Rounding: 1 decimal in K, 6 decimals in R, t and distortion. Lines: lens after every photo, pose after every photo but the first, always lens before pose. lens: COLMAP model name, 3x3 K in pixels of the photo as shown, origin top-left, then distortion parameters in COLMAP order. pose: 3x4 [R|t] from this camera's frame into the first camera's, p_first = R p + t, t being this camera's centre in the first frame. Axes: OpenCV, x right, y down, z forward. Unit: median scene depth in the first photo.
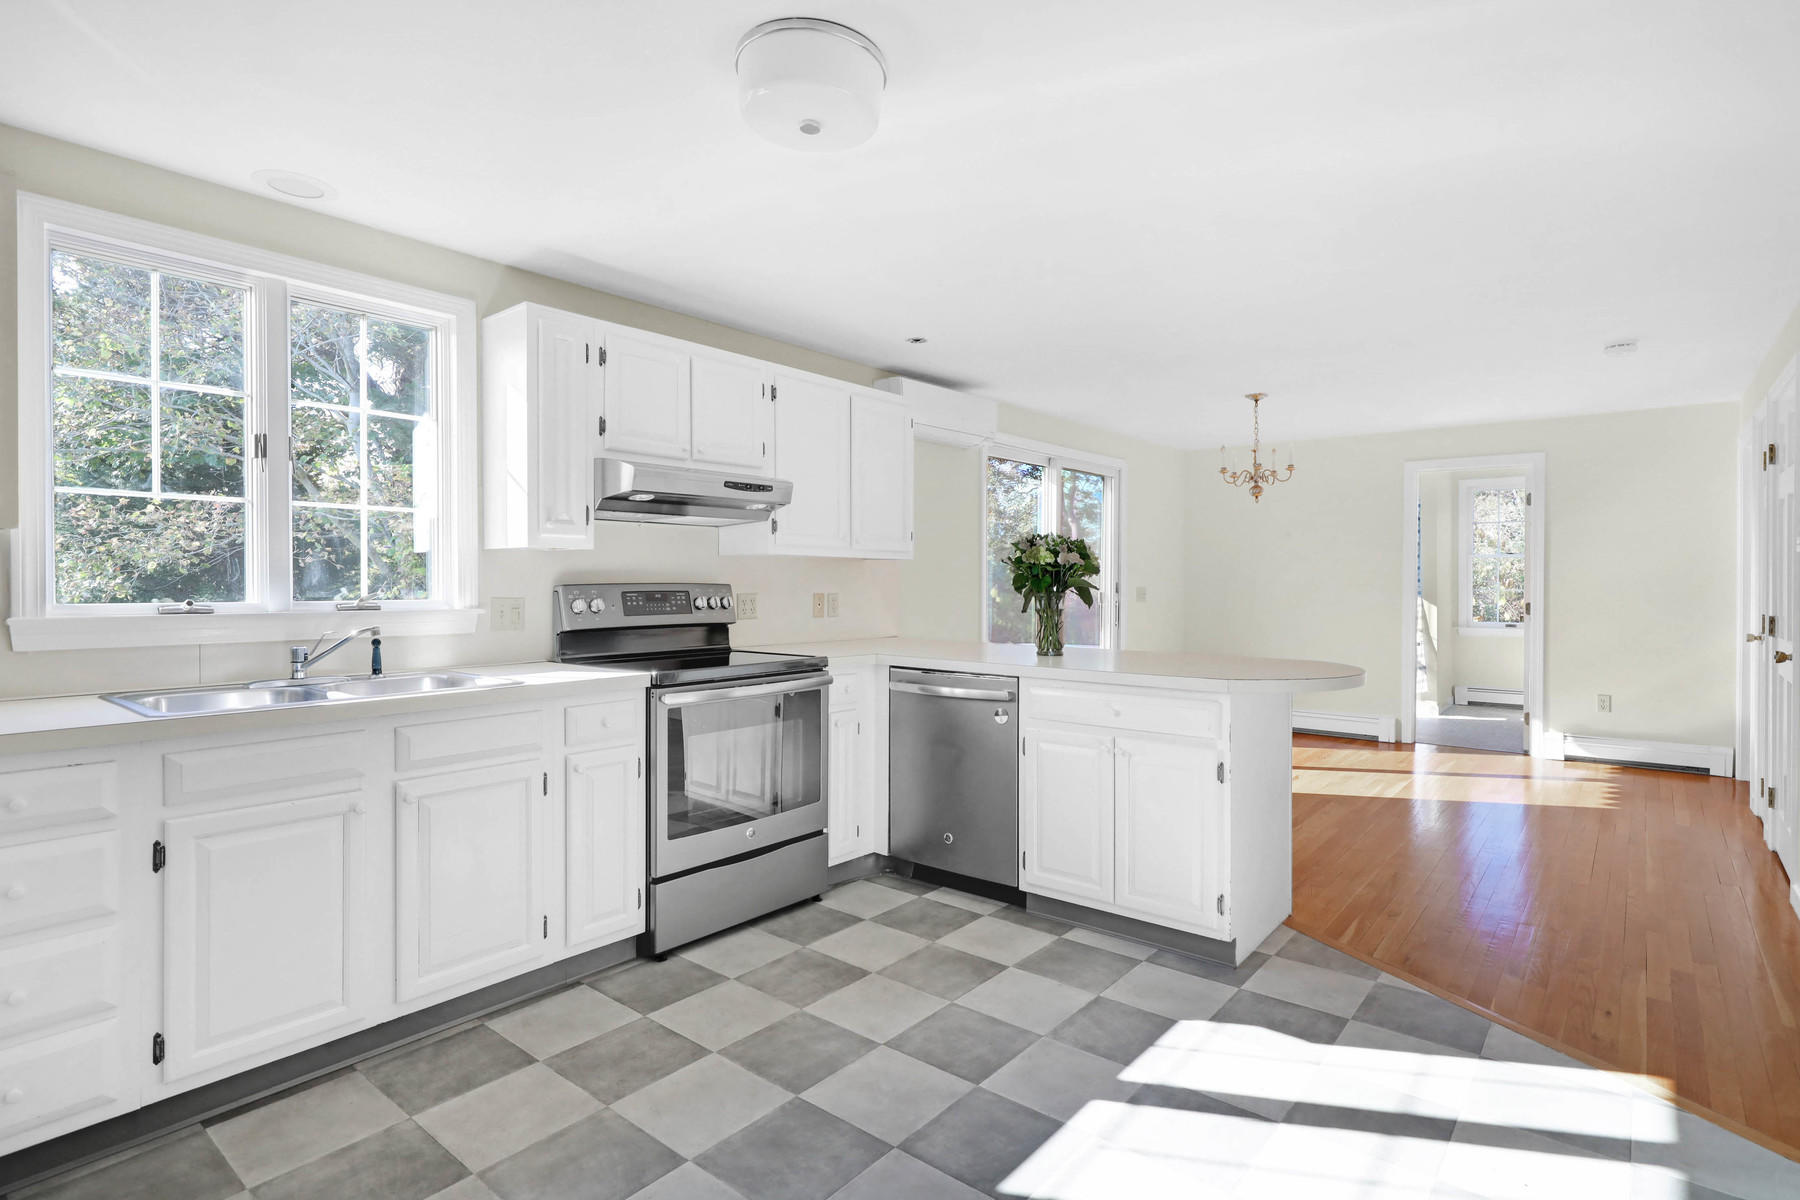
lens RADIAL K [[883.3, 0, 927.8], [0, 883.3, 584.9], [0, 0, 1]] dist [0.002979, 0.000600]
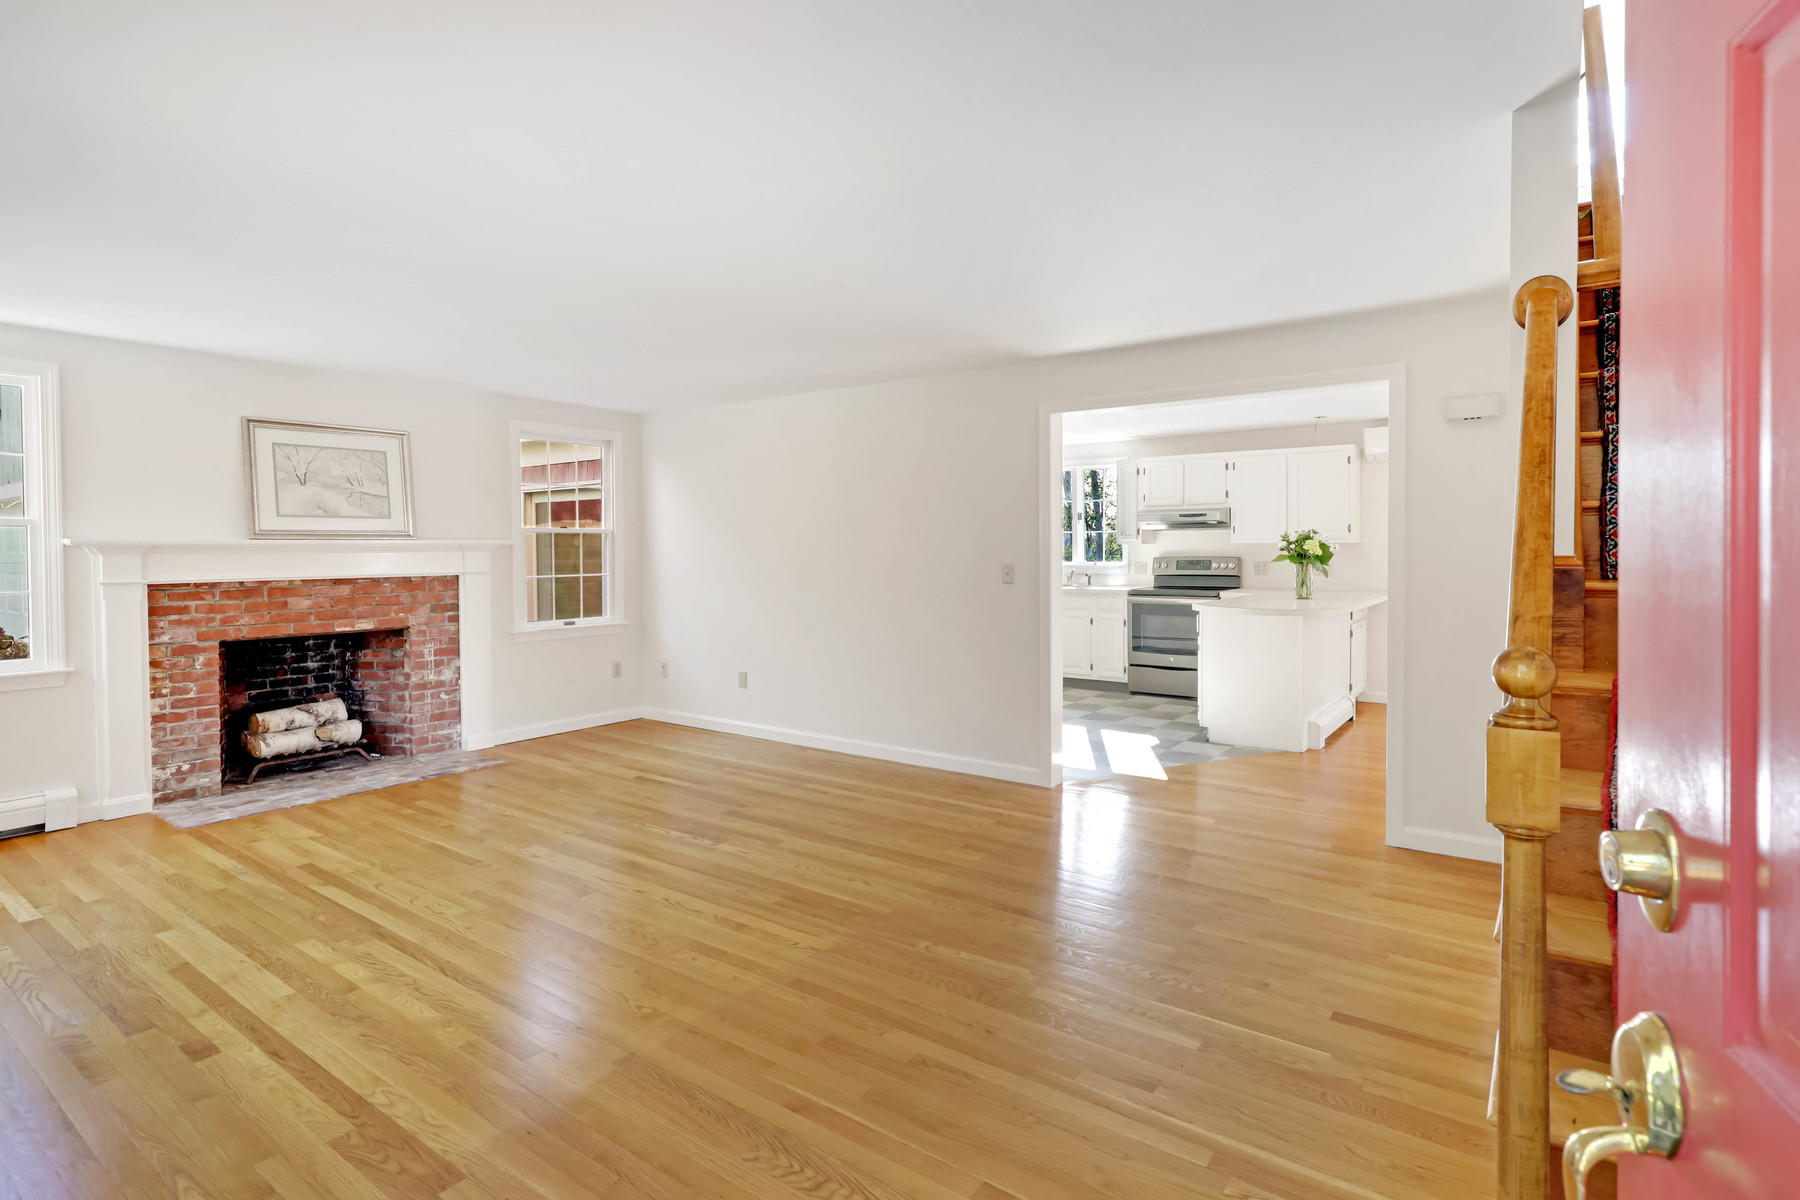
lens RADIAL K [[849.1, 0, 892.7], [0, 849.1, 561.4], [0, 0, 1]] dist [0.000578, 0.000000]
pose [[0.019970, 0.015223, -0.999685, 2.200339], [0.004317, 0.999873, 0.015312, -0.030869], [0.999791, -0.004621, 0.019901, 0.186513]]
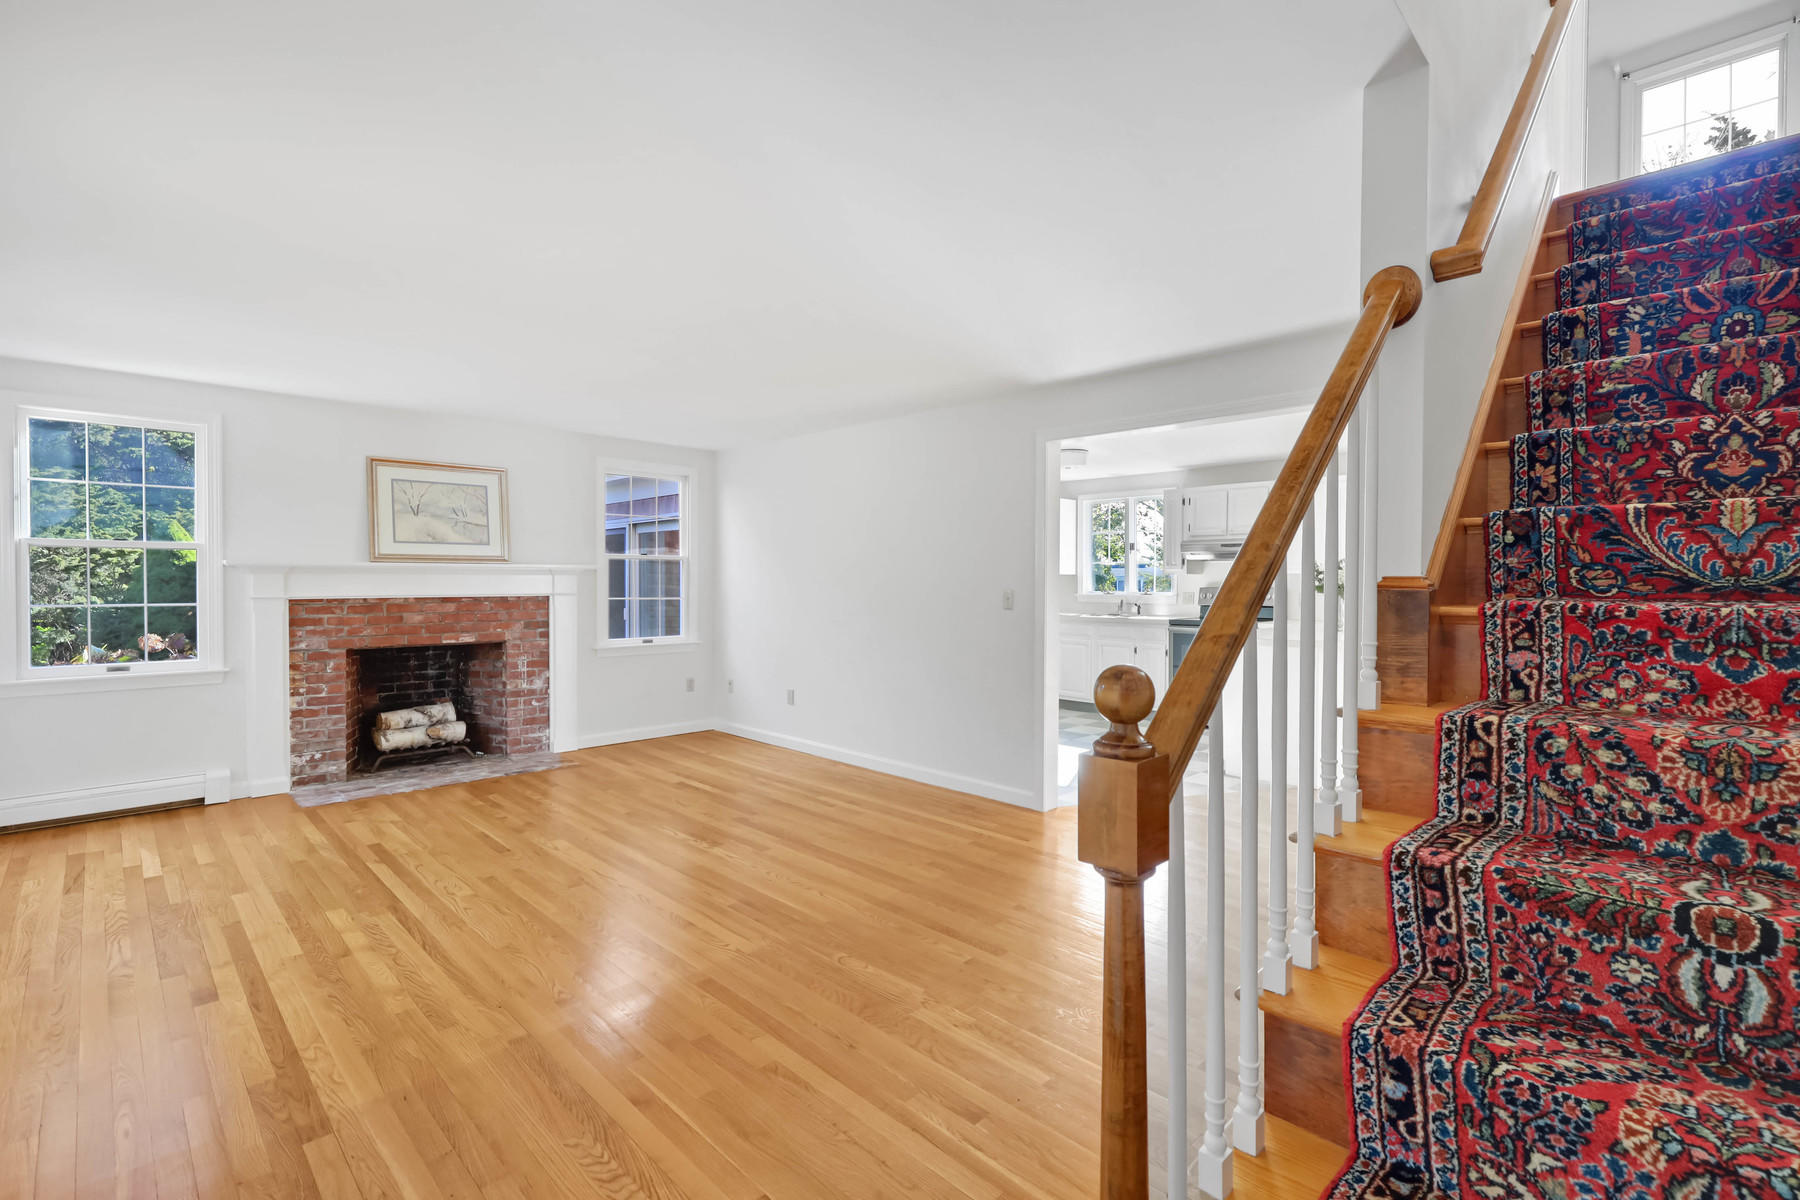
lens RADIAL K [[798.3, 0, 905.2], [0, 798.3, 590.4], [0, 0, 1]] dist [-0.000086, -0.000081]
pose [[-0.127318, 0.012061, -0.991789, 2.145212], [-0.006027, 0.999898, 0.012933, -0.017453], [0.991844, 0.007624, -0.127233, 0.459520]]
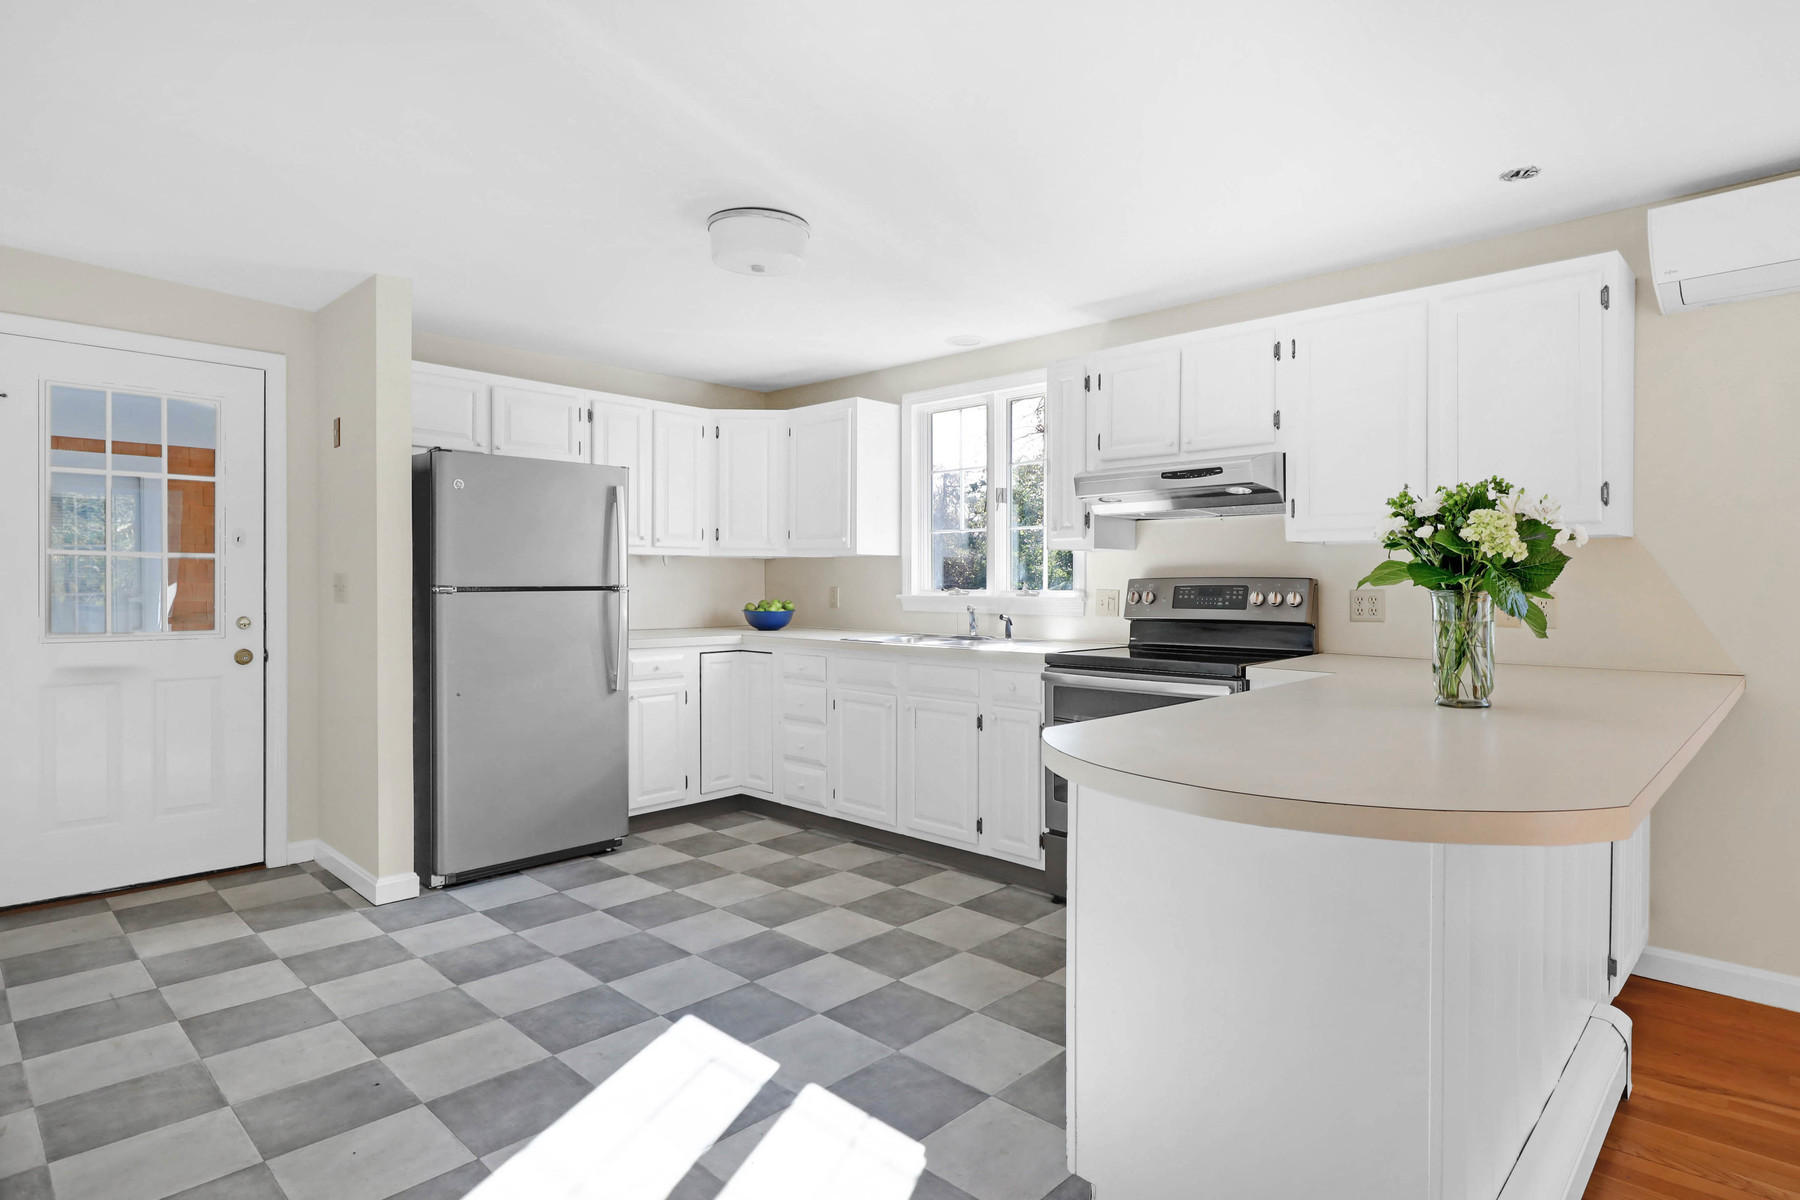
lens RADIAL K [[956.7, 0, 936.2], [0, 956.7, 598.4], [0, 0, 1]] dist [-0.005127, -0.001789]
pose [[-0.062125, 0.016550, -0.997931, 0.904237], [-0.003155, 0.999854, 0.016778, 0.005095], [0.998063, 0.004191, -0.062064, 0.871190]]
